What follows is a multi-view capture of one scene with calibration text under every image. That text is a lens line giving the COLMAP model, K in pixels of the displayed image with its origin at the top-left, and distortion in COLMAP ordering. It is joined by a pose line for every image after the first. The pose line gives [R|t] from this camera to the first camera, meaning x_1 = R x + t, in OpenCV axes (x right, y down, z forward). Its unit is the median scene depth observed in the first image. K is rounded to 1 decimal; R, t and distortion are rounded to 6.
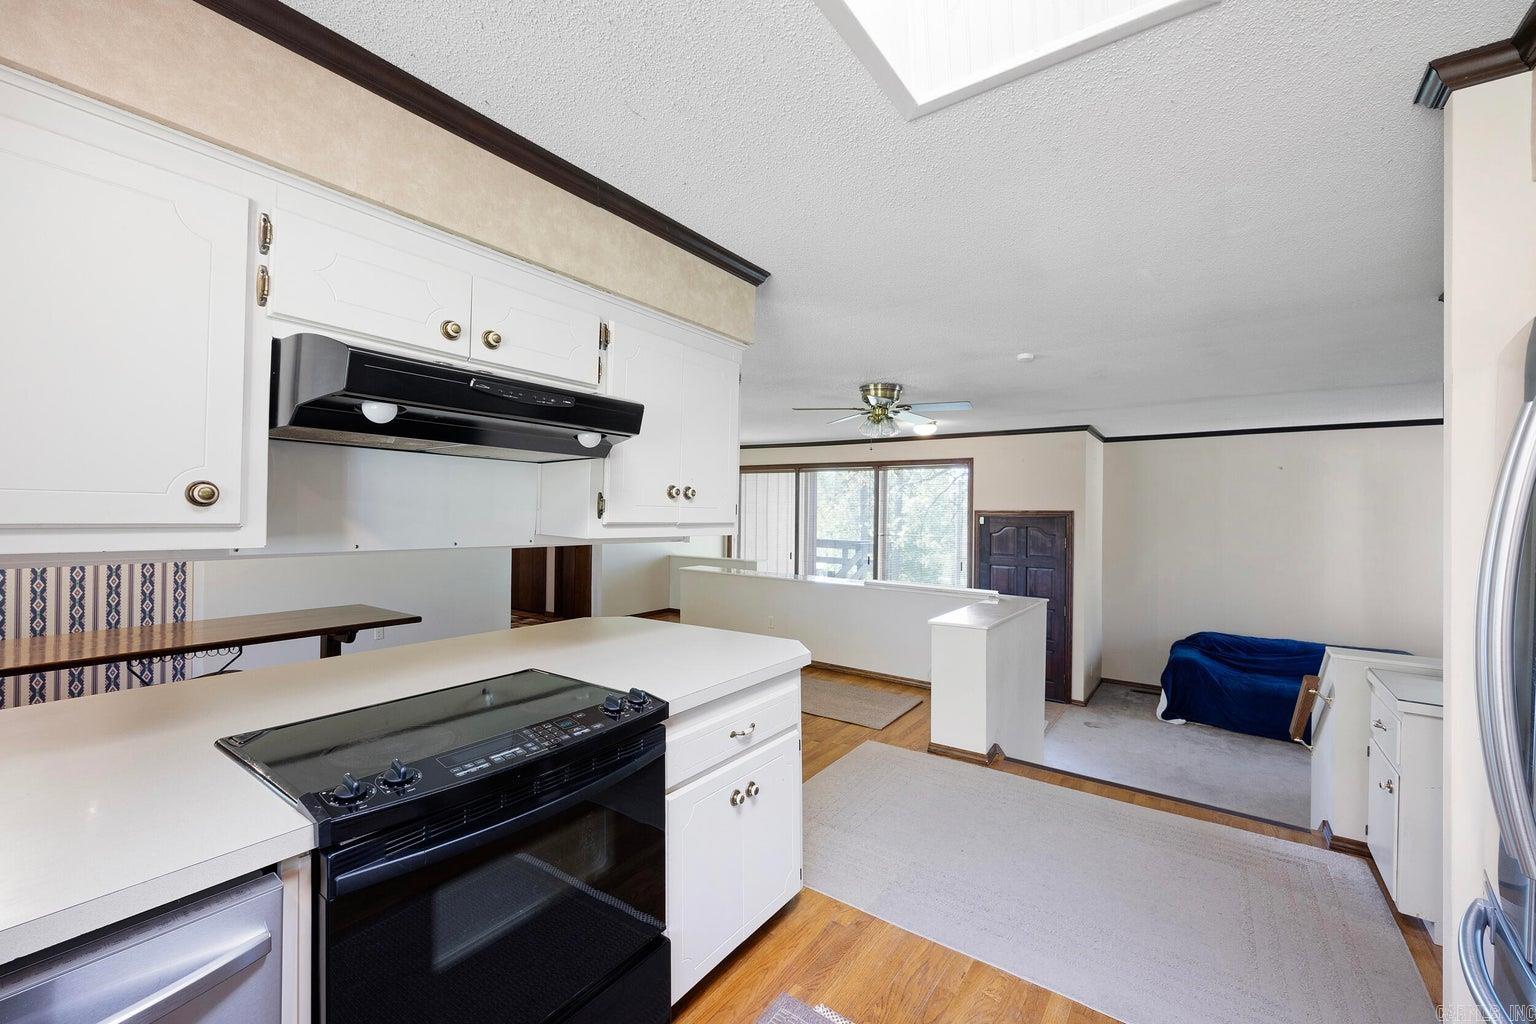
lens RADIAL K [[617.8, 0, 780.9], [0, 617.8, 507.5], [0, 0, 1]] dist [0.000351, 0.000052]
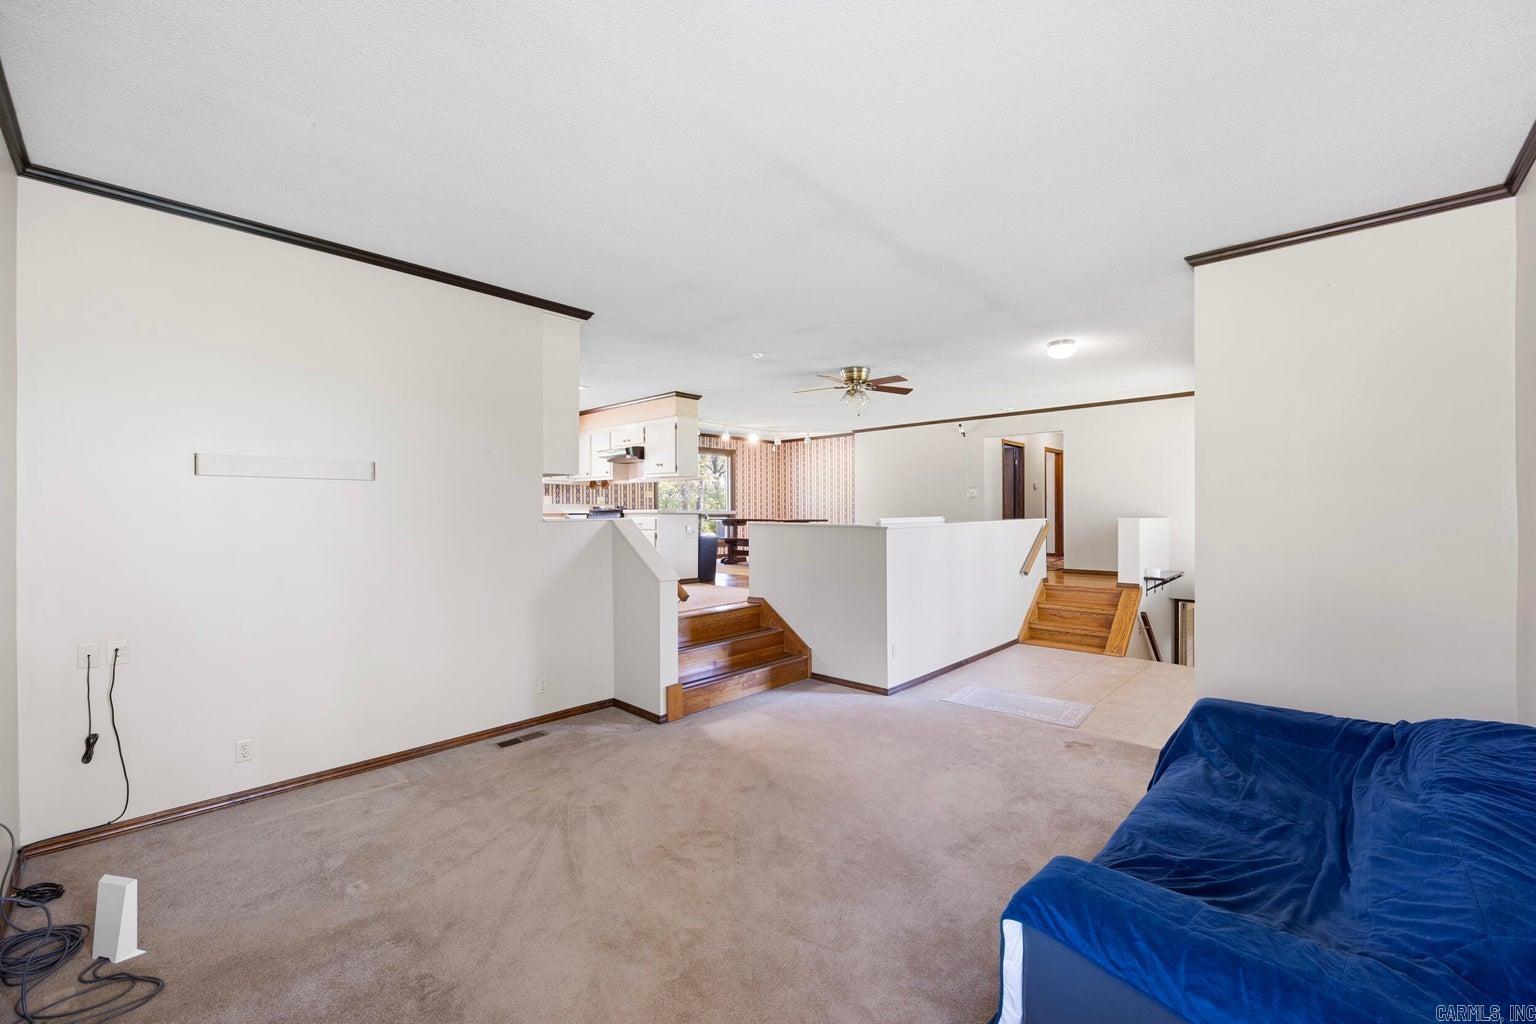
lens RADIAL K [[612.4, 0, 768.0], [0, 612.4, 512.0], [0, 0, 1]] dist [0.000807, 0.000052]
pose [[-0.146189, -0.012940, -0.989172, 1.593451], [0.003570, 0.999901, -0.013608, 0.148174], [0.989250, -0.005520, -0.146128, 1.025588]]
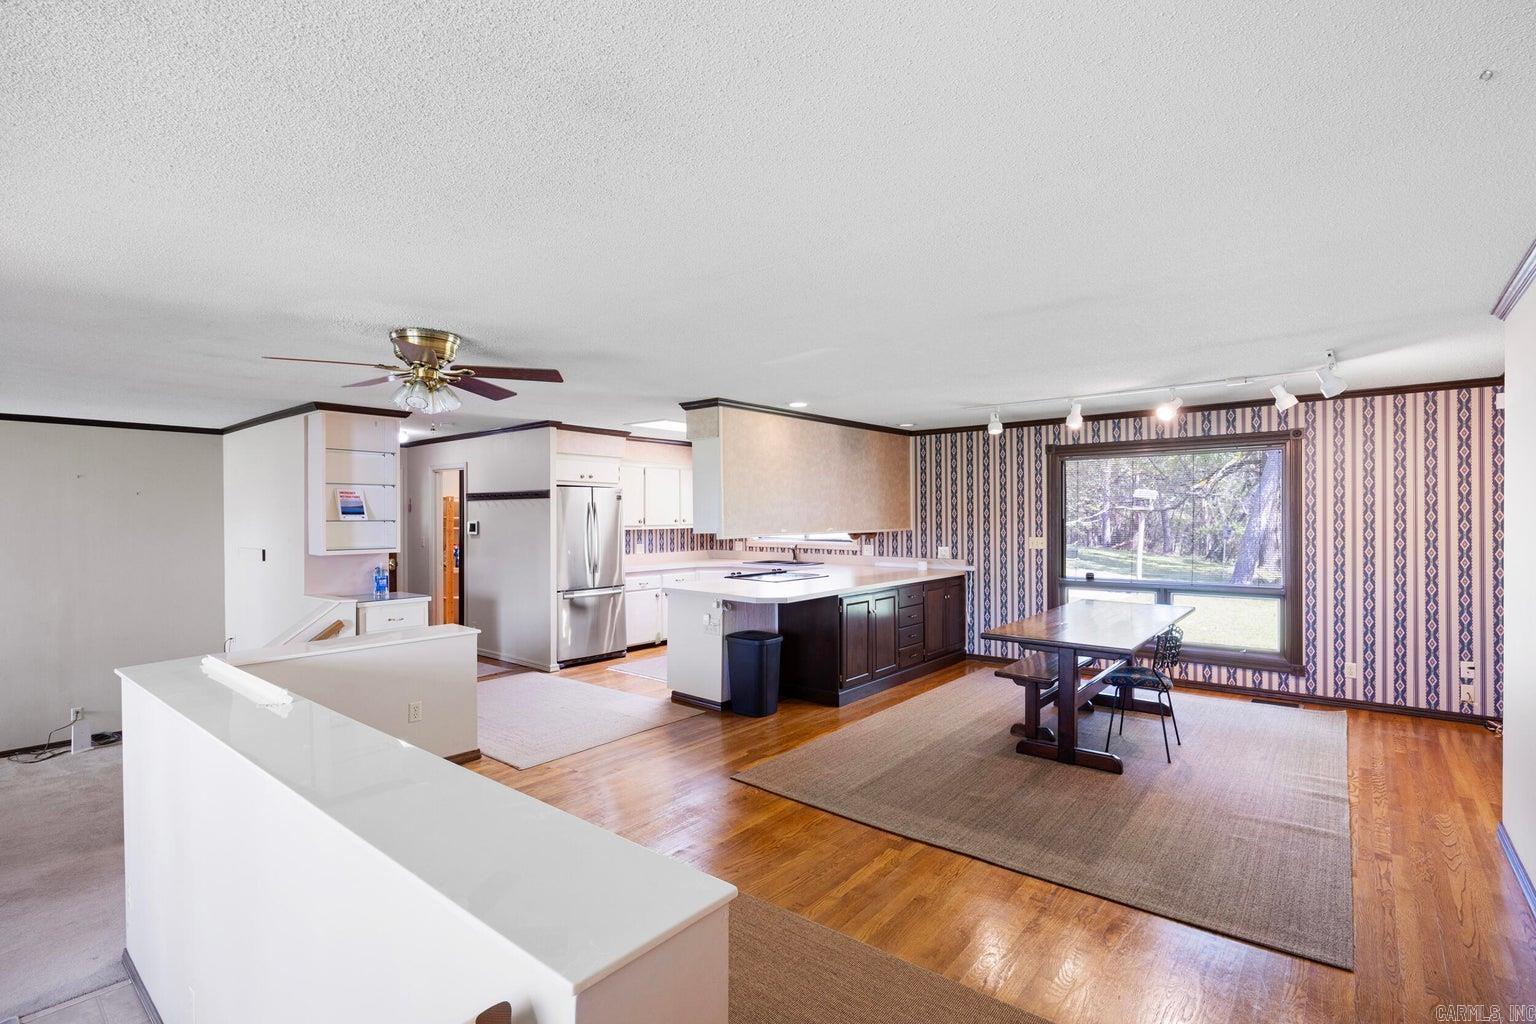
lens RADIAL K [[702.3, 0, 780.0], [0, 702.3, 516.8], [0, 0, 1]] dist [-0.017922, 0.000086]
pose [[-0.997483, -0.008201, 0.070426, -0.285616], [-0.008349, 0.999964, -0.001807, -0.005692], [-0.070409, -0.002391, -0.997515, 1.759433]]
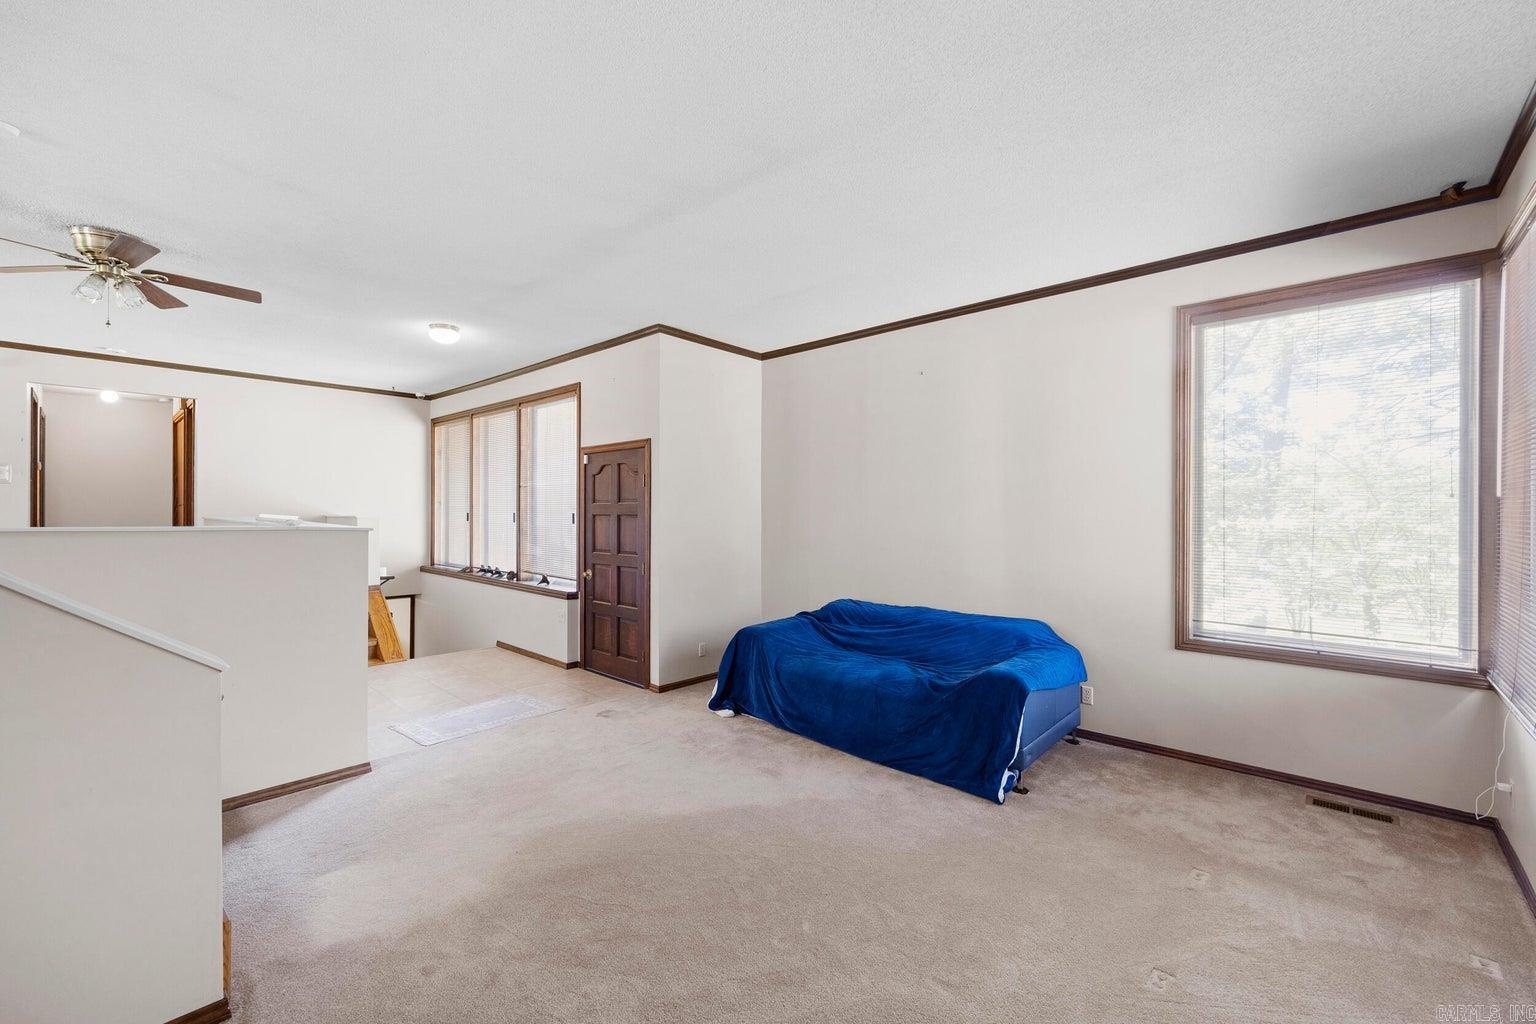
lens RADIAL K [[624.6, 0, 765.8], [0, 624.6, 515.5], [0, 0, 1]] dist [0.000284, 0.000020]
pose [[0.991550, -0.006610, -0.129560, 1.054148], [0.007028, 0.999971, 0.002770, 0.147981], [0.129538, -0.003657, 0.991568, 0.366725]]
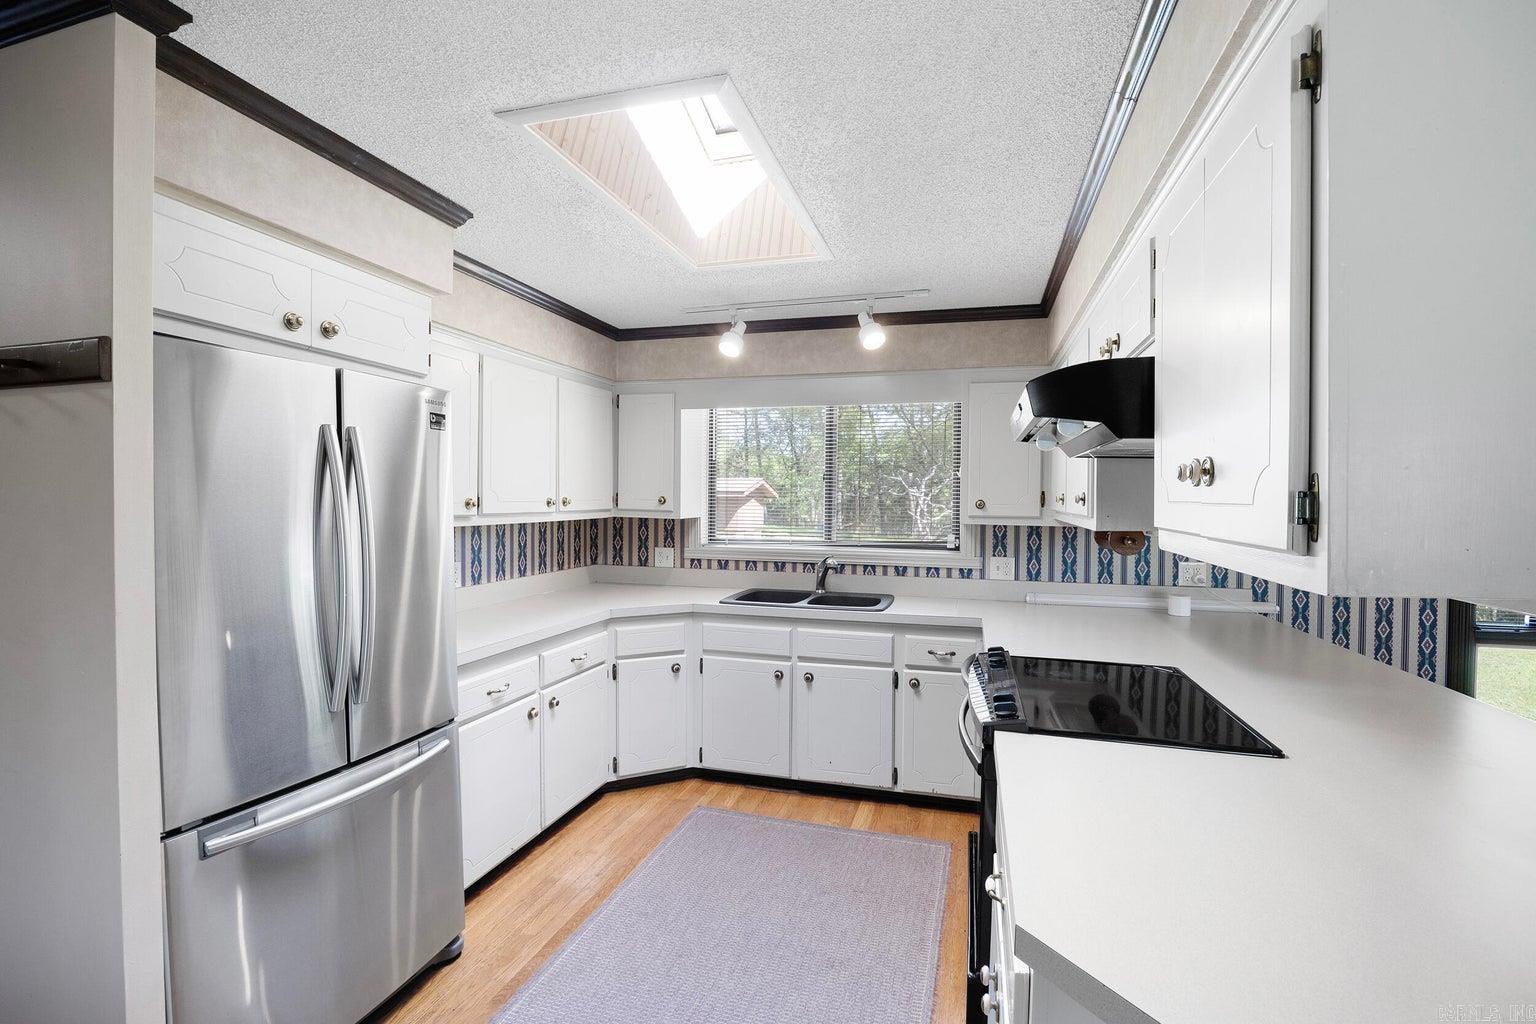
lens RADIAL K [[681.4, 0, 774.1], [0, 681.4, 511.7], [0, 0, 1]] dist [-0.017369, 0.000802]
pose [[-0.943239, -0.013902, -0.331824, 0.146509], [-0.018086, 0.999791, 0.009524, 0.003149], [0.331622, 0.014985, -0.943293, 0.646510]]
